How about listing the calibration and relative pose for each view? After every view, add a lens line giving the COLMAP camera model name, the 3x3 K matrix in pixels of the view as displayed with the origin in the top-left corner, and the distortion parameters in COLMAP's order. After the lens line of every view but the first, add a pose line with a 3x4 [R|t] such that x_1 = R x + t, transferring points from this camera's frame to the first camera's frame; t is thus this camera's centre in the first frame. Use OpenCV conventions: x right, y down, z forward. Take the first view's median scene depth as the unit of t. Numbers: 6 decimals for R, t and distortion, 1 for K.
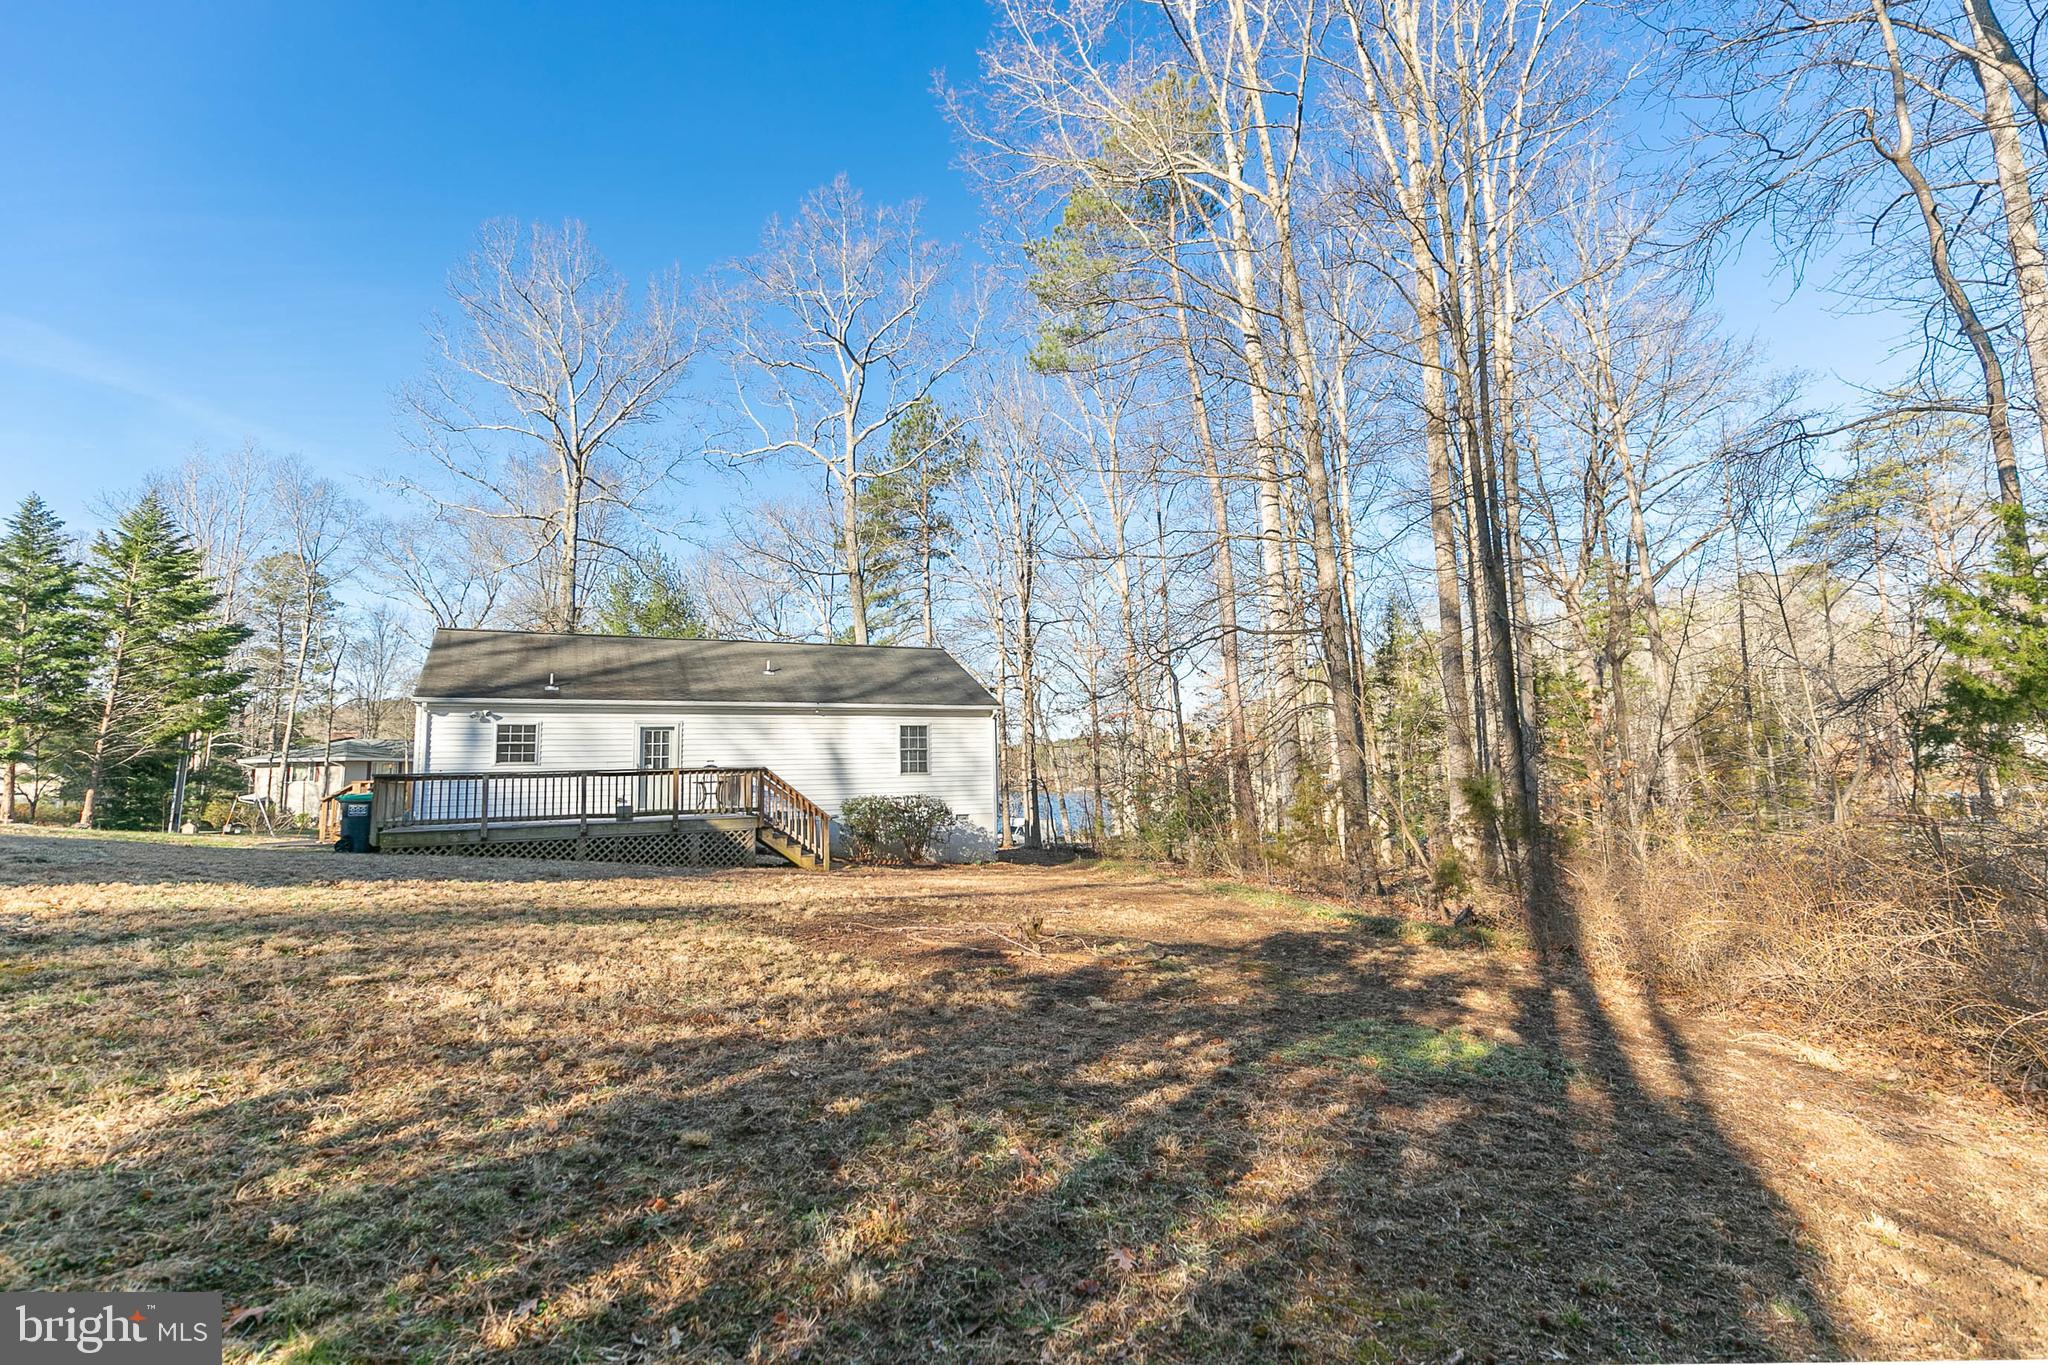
lens RADIAL K [[944.0, 0, 1020.1], [0, 944.0, 666.5], [0, 0, 1]] dist [0.003674, 0.000119]
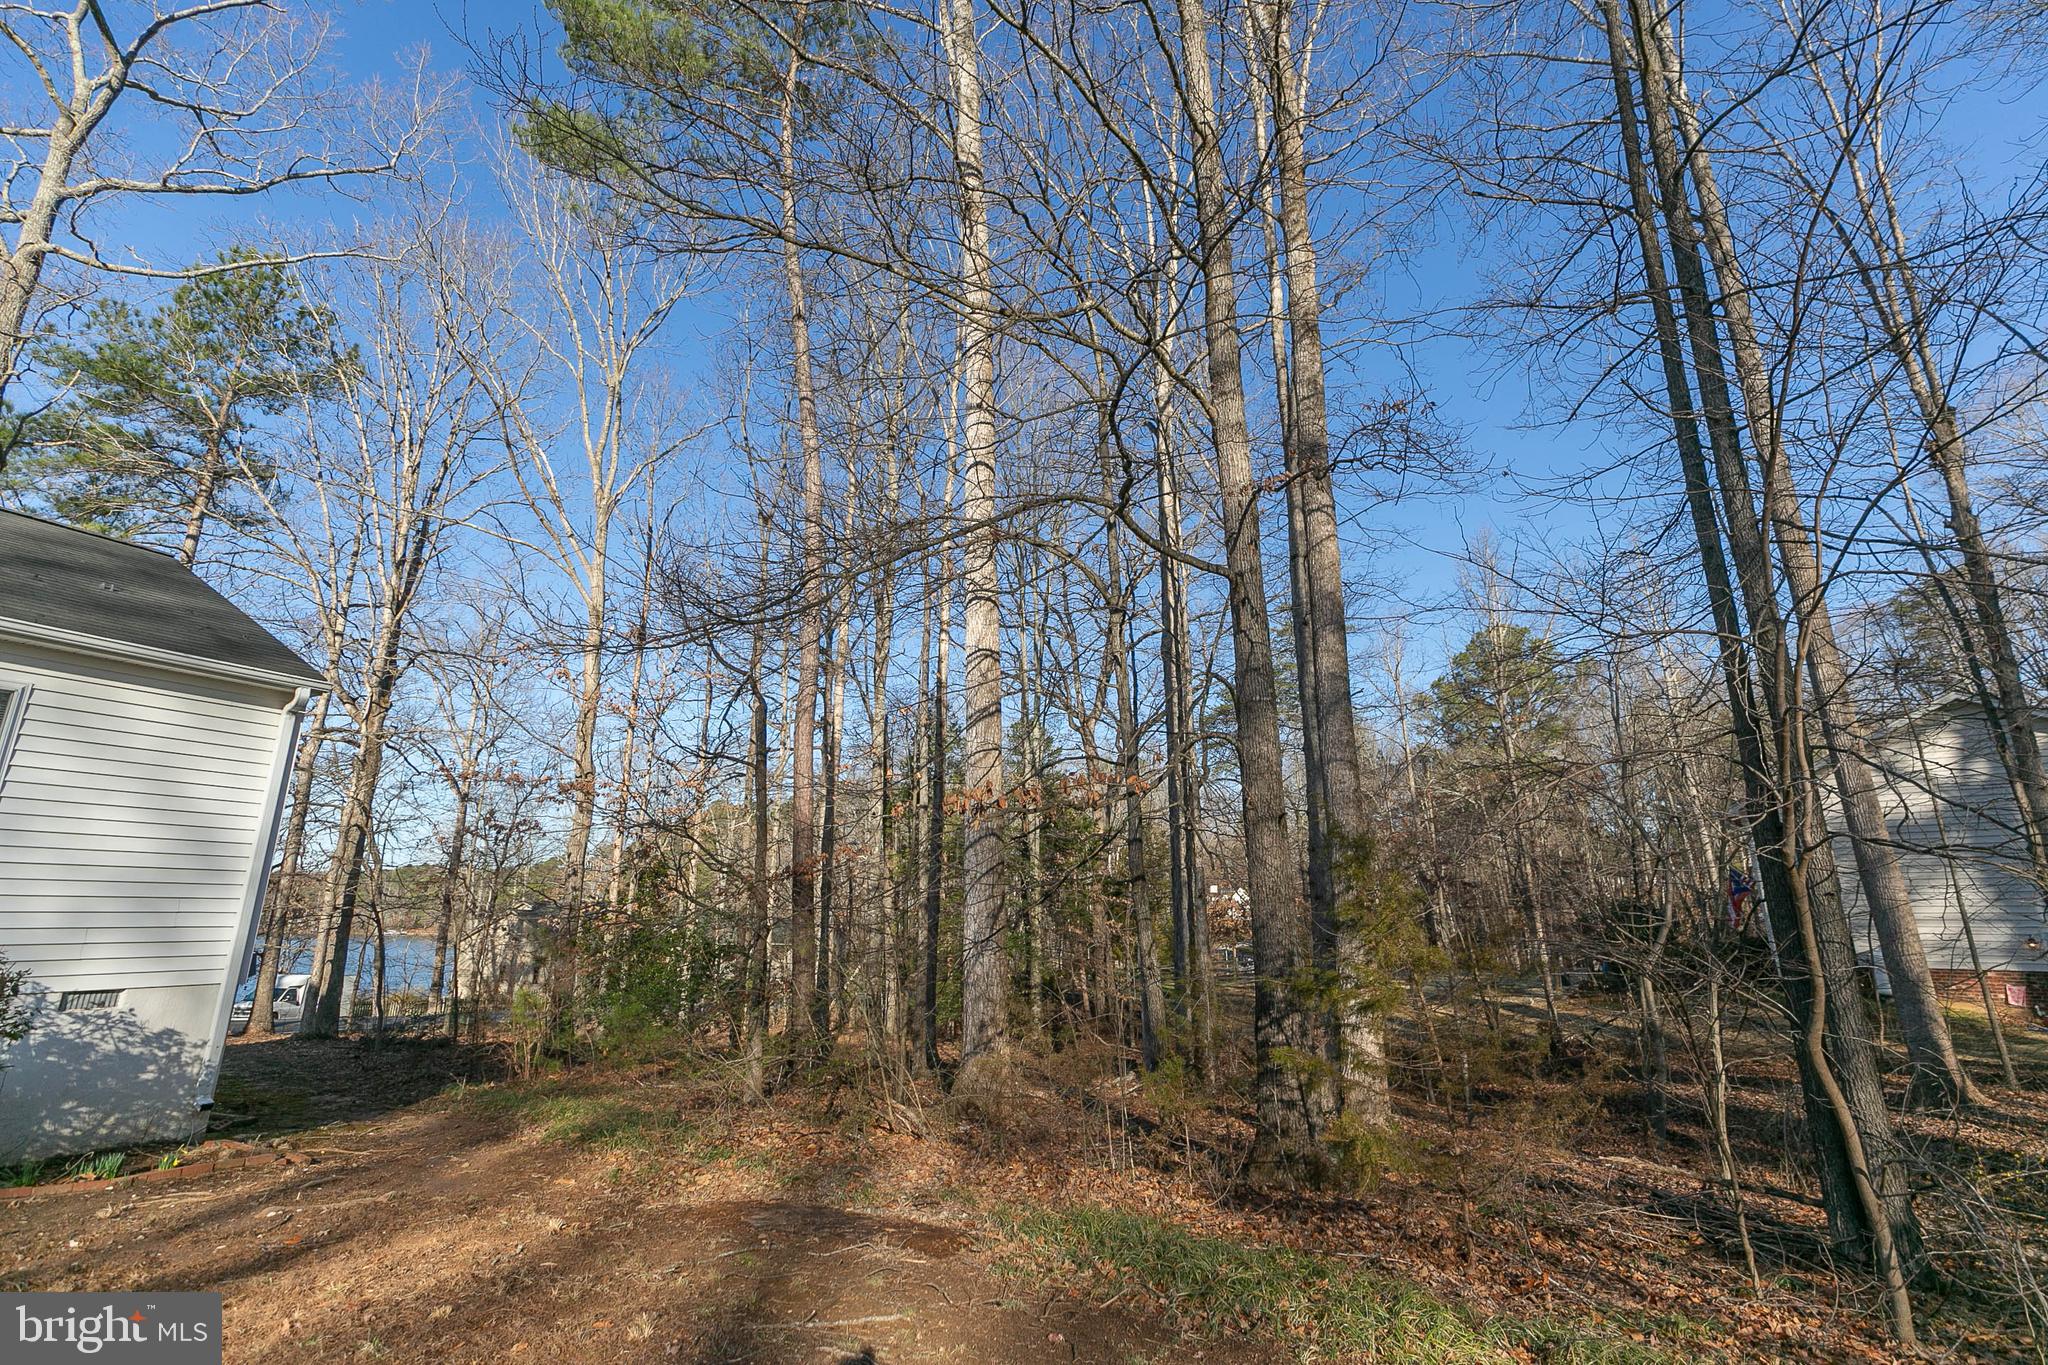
lens RADIAL K [[923.4, 0, 1032.3], [0, 923.4, 664.8], [0, 0, 1]] dist [0.003226, 0.000633]
pose [[0.795815, 0.185831, 0.576320, -0.007381], [-0.092790, 0.977930, -0.187198, 0.057892], [-0.598388, 0.095498, 0.795495, 0.405778]]
